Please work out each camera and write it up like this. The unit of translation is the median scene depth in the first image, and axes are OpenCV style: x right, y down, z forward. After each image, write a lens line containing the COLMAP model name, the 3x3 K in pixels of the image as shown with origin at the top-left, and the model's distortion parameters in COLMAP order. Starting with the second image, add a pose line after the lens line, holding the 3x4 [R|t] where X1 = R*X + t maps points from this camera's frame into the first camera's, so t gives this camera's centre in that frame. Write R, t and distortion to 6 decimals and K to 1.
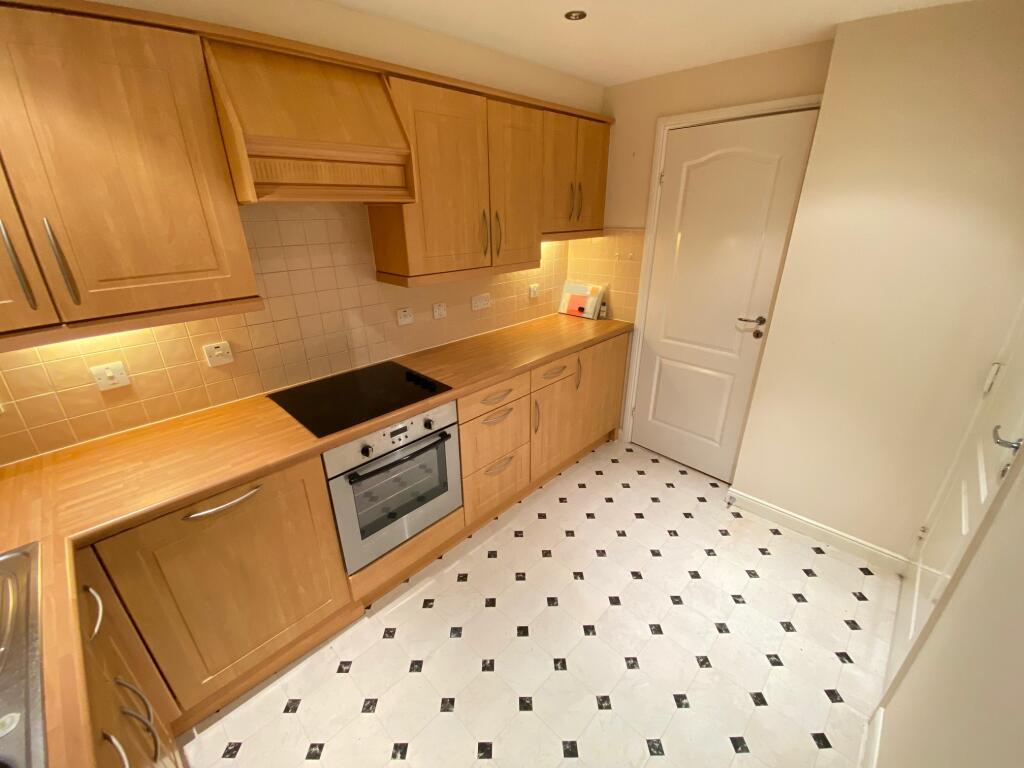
lens RADIAL K [[426.7, 0, 509.0], [0, 426.7, 381.6], [0, 0, 1]] dist [0.099822, -0.051273]
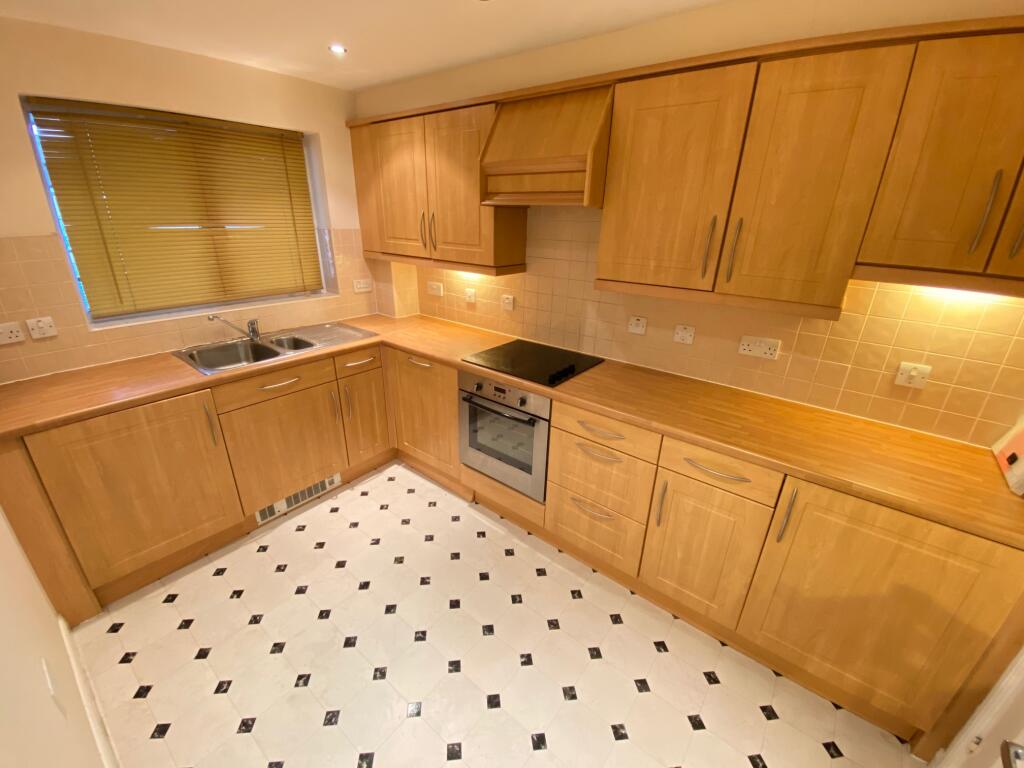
lens RADIAL K [[426.7, 0, 509.0], [0, 426.7, 381.6], [0, 0, 1]] dist [0.099822, -0.051273]
pose [[0.107764, 0.381627, -0.918013, 0.760535], [-0.406343, 0.859648, 0.309664, -0.259653], [0.907344, 0.339657, 0.247711, 0.627396]]
